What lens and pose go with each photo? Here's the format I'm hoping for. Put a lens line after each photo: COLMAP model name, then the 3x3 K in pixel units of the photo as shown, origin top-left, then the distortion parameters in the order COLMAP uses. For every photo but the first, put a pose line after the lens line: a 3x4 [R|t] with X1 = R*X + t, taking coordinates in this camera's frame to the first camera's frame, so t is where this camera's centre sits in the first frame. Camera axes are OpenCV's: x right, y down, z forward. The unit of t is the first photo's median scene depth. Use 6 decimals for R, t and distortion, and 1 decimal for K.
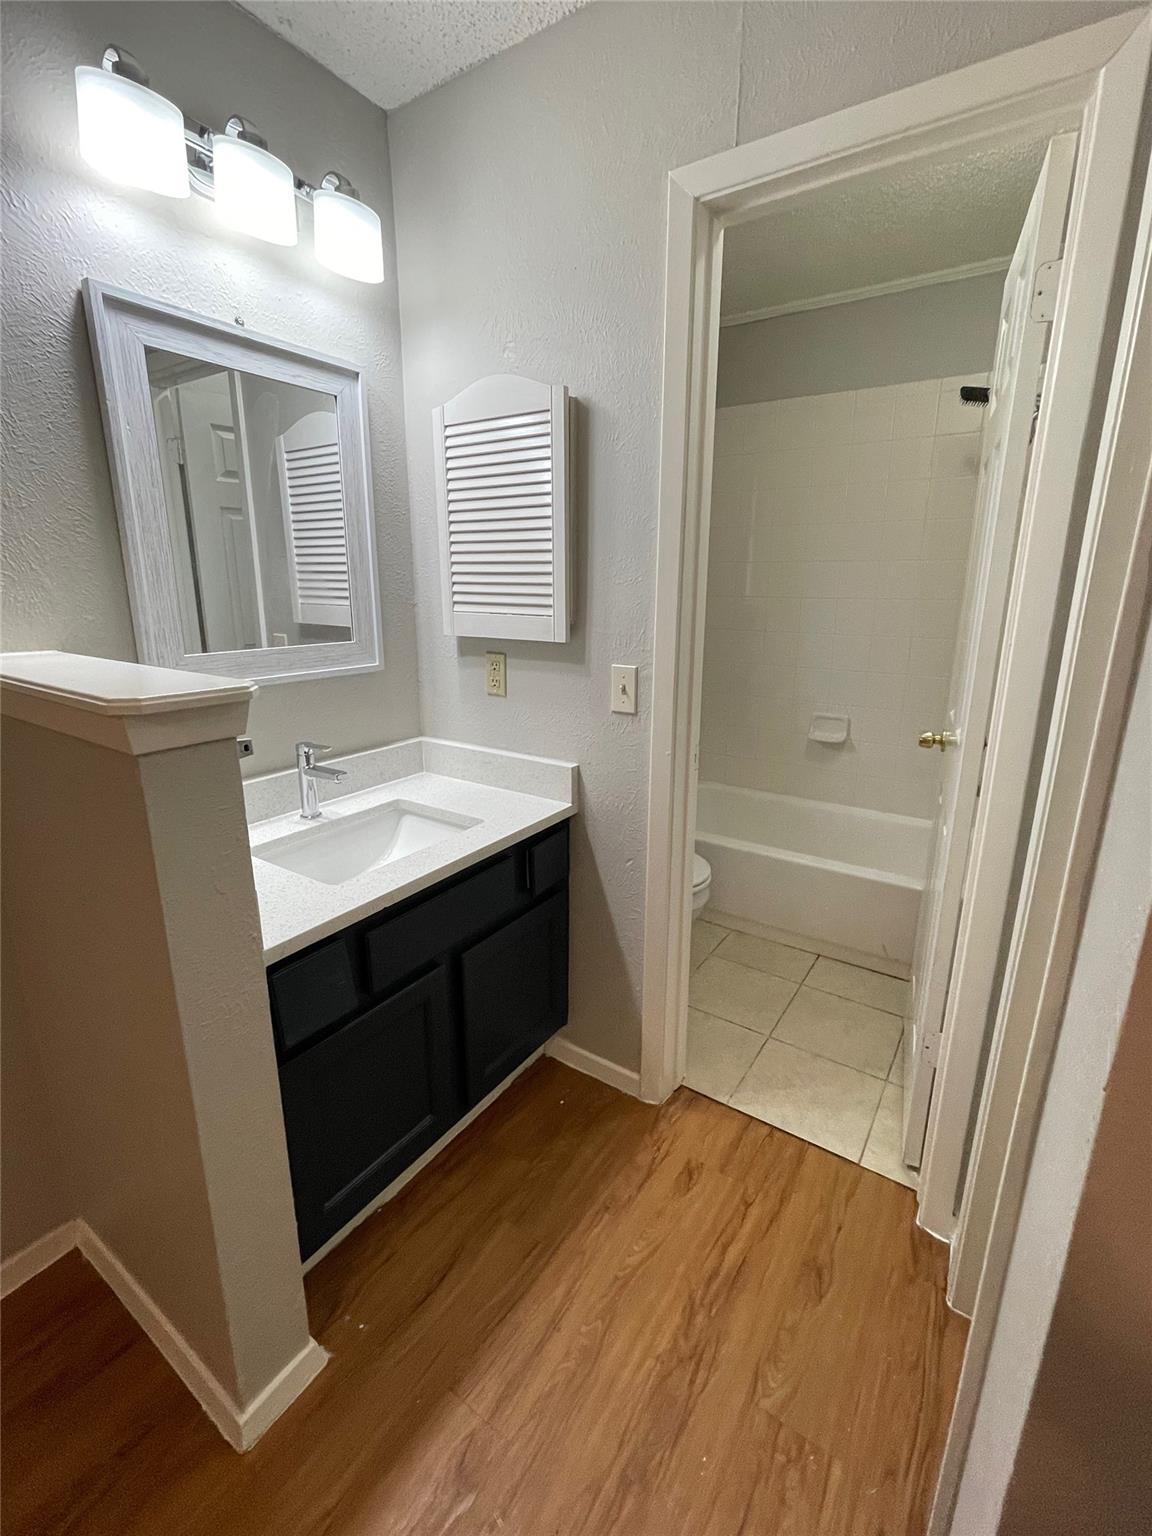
lens RADIAL K [[678.4, 0, 576.0], [0, 678.4, 768.0], [0, 0, 1]] dist [-0.000881, -0.000202]
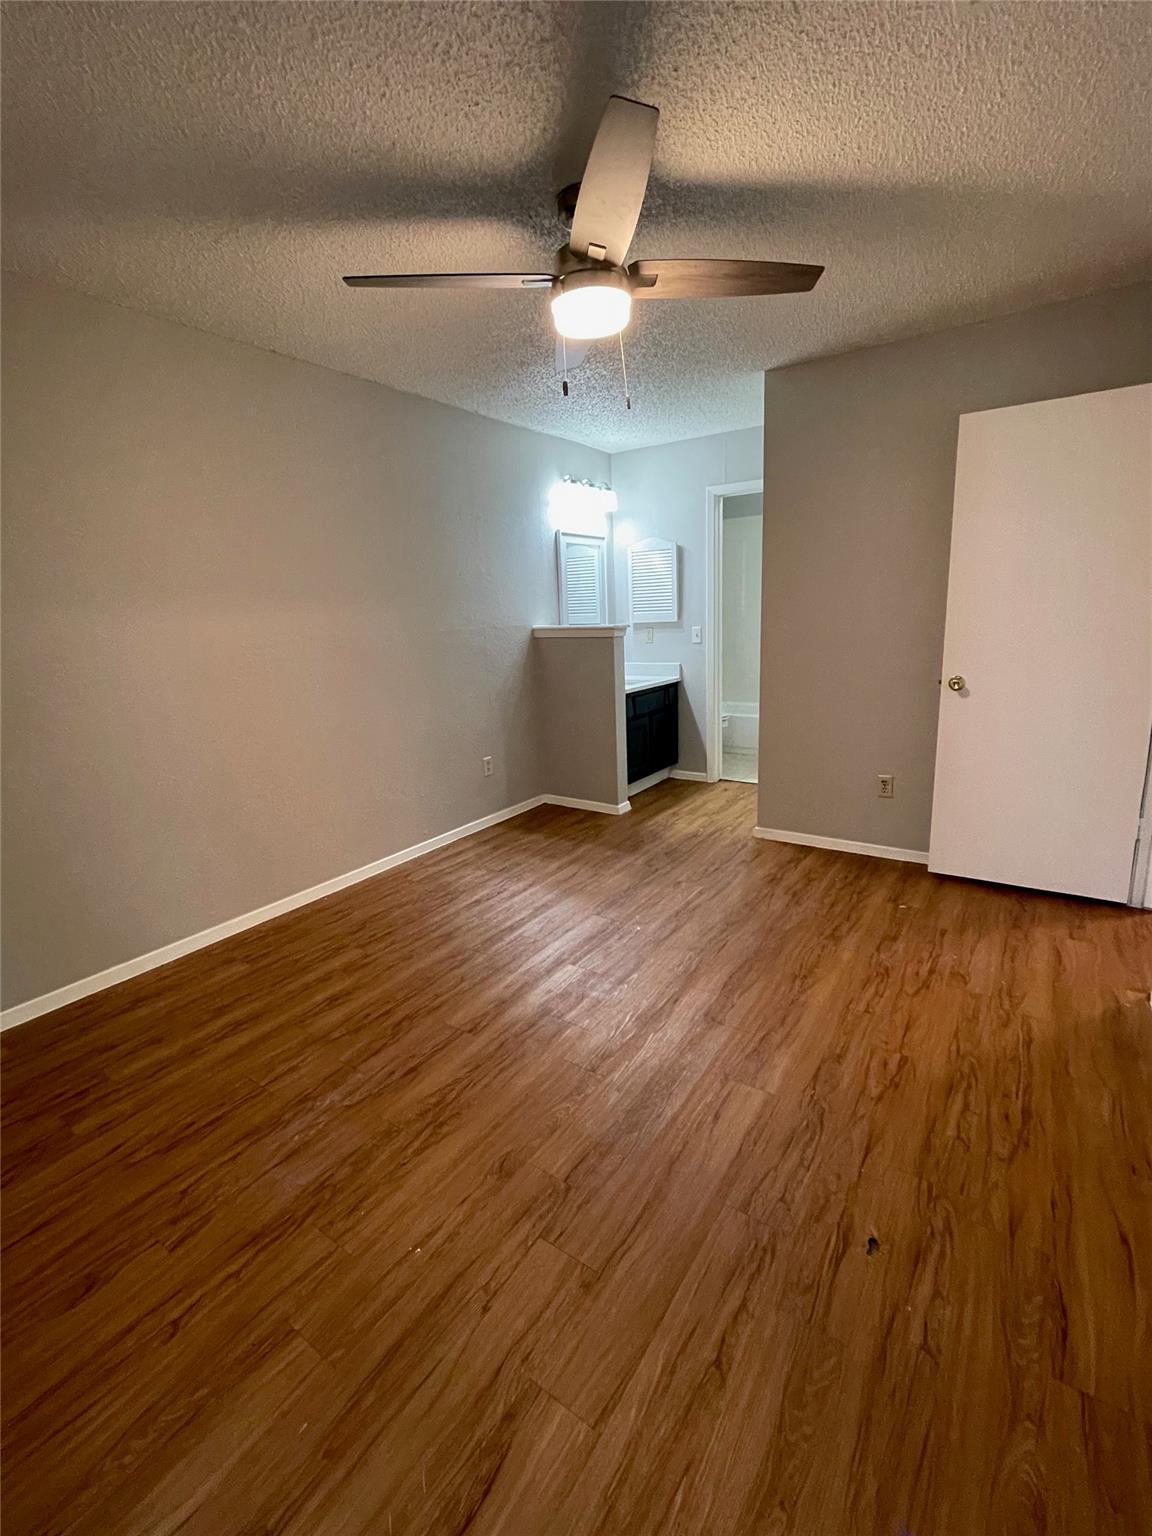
lens RADIAL K [[678.4, 0, 576.0], [0, 678.4, 768.0], [0, 0, 1]] dist [-0.000881, -0.000202]
pose [[0.998908, -0.038122, -0.026992, -0.406145], [0.037438, 0.998977, -0.025380, 0.528860], [0.027932, 0.024342, 0.999313, -2.026840]]
